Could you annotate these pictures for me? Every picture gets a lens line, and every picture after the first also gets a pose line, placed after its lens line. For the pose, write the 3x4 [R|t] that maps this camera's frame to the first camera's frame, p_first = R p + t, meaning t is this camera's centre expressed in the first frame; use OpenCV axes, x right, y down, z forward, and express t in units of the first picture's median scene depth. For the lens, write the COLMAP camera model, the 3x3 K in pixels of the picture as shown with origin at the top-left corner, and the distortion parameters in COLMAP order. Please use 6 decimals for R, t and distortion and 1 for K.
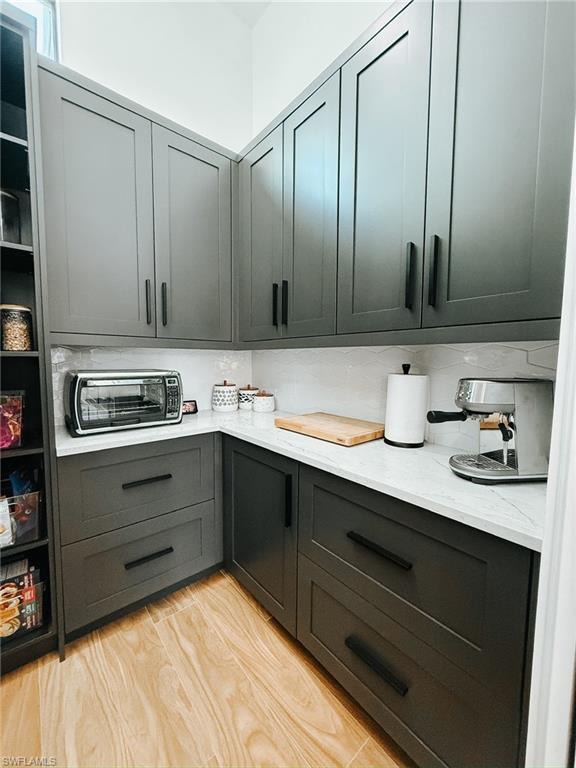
lens RADIAL K [[300.4, 0, 288.0], [0, 300.4, 384.0], [0, 0, 1]] dist [0.000215, 0.000076]
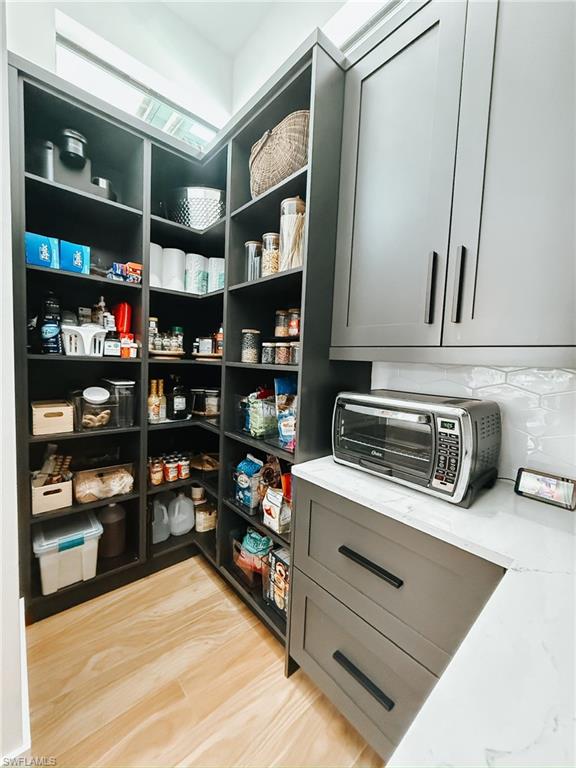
lens RADIAL K [[300.4, 0, 288.0], [0, 300.4, 384.0], [0, 0, 1]] dist [0.000215, 0.000076]
pose [[0.022161, 0.060312, -0.997934, 0.177233], [-0.115782, 0.991617, 0.057359, -0.095376], [0.993027, 0.114272, 0.028958, 0.811944]]
